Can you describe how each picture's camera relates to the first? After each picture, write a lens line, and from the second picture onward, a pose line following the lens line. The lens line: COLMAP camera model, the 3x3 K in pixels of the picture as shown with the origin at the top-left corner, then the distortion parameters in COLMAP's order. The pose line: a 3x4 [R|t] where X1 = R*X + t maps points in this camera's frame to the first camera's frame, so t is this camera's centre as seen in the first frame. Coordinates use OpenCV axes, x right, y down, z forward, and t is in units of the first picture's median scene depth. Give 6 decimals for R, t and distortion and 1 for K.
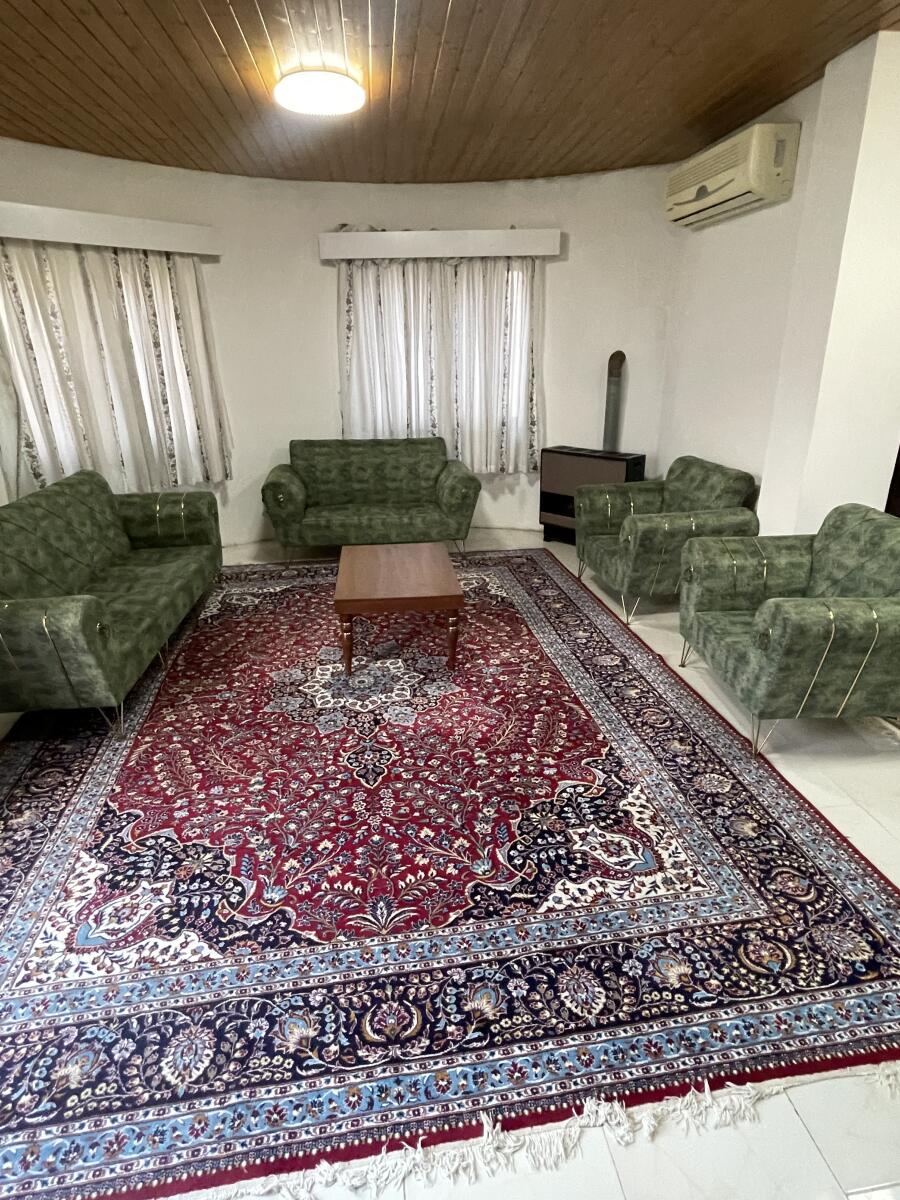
lens RADIAL K [[662.3, 0, 450.0], [0, 662.3, 600.0], [0, 0, 1]] dist [-0.018091, 0.016005]
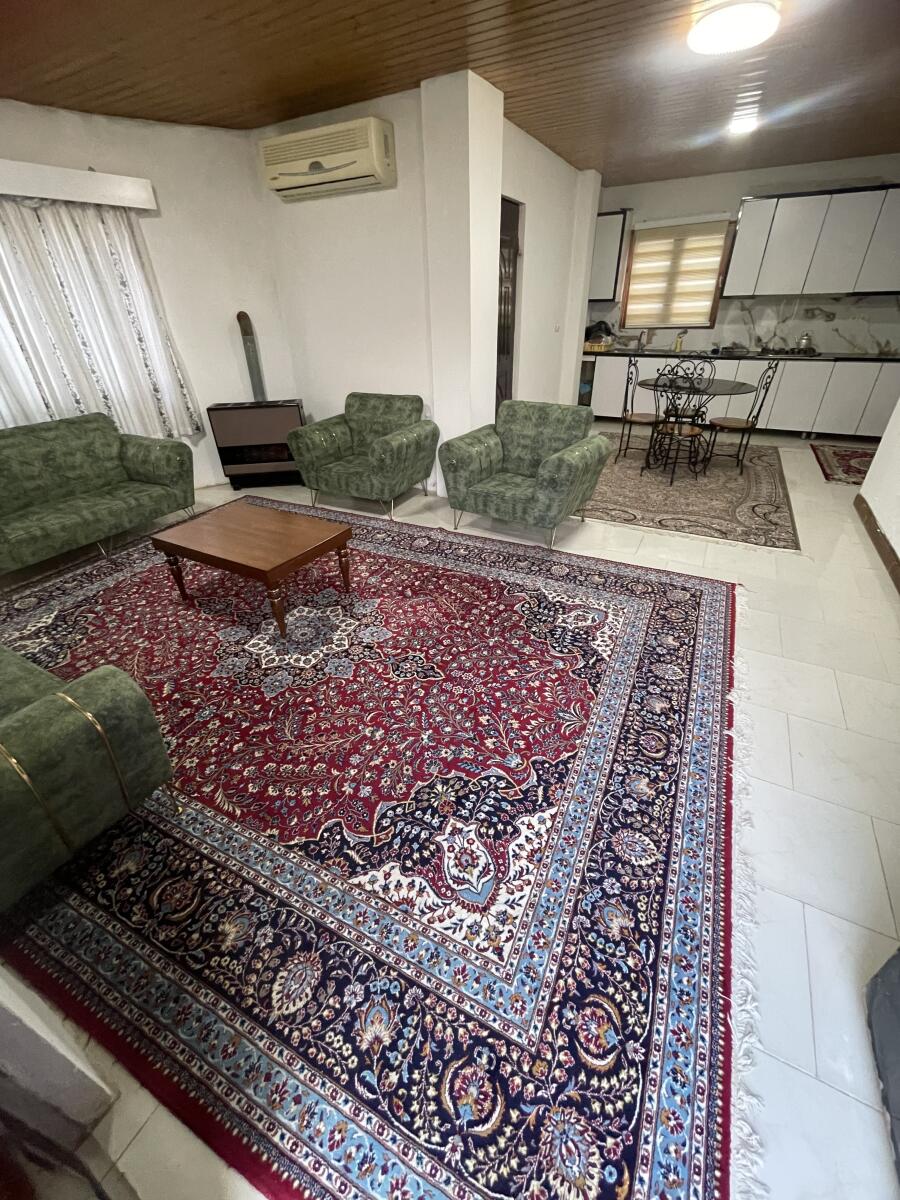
lens RADIAL K [[486.9, 0, 450.0], [0, 486.9, 600.0], [0, 0, 1]] dist [-0.001739, -0.000580]
pose [[0.584736, -0.423433, 0.691945, -0.956302], [0.306777, 0.905043, 0.294593, -0.162770], [-0.750981, 0.040014, 0.659111, 0.523156]]
